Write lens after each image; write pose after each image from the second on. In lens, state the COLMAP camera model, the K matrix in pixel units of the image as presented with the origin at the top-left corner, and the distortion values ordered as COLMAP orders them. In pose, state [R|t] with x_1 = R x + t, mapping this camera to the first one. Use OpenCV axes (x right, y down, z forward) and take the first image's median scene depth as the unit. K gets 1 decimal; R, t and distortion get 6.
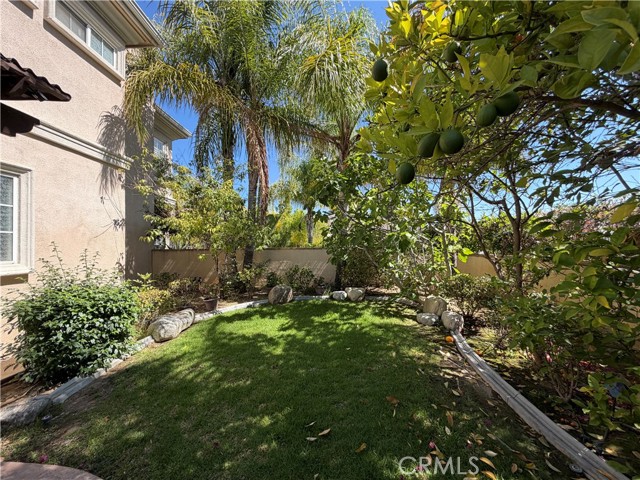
lens RADIAL K [[253.8, 0, 319.3], [0, 253.8, 241.2], [0, 0, 1]] dist [0.000027, -0.000282]
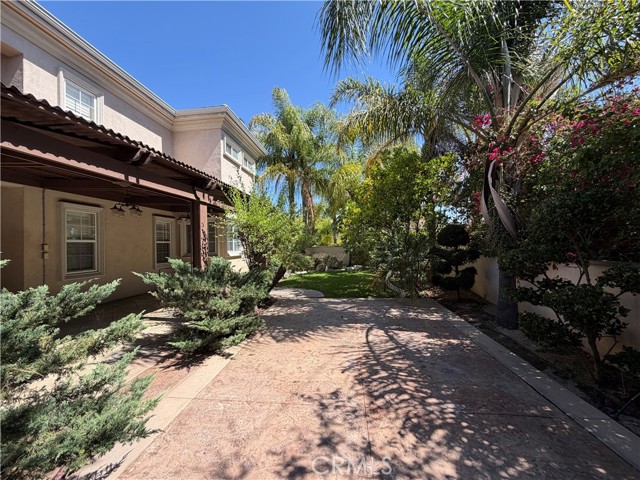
lens RADIAL K [[253.8, 0, 319.1], [0, 253.8, 239.2], [0, 0, 1]] dist [0.000027, -0.000282]
pose [[0.995080, -0.017349, -0.097547, 0.028683], [0.016657, 0.999830, -0.007899, -0.010791], [0.097667, 0.006235, 0.995200, -0.915257]]
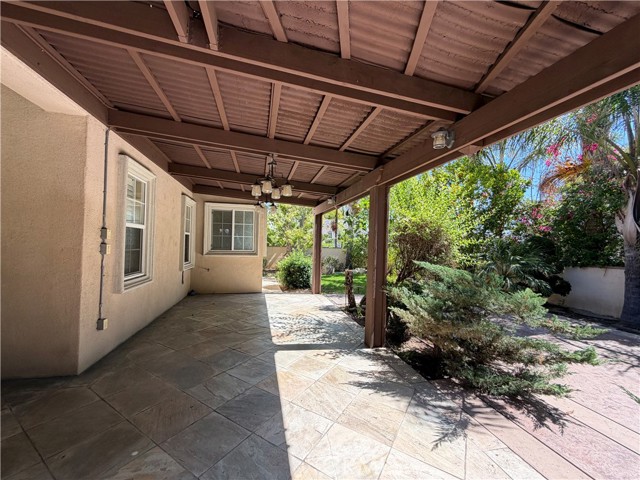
lens RADIAL K [[253.8, 0, 319.7], [0, 253.8, 242.4], [0, 0, 1]] dist [0.000027, -0.000282]
pose [[0.970114, 0.037949, 0.239665, -0.610683], [-0.038293, 0.999261, -0.003222, -0.003649], [-0.239610, -0.006052, 0.970850, -0.735041]]
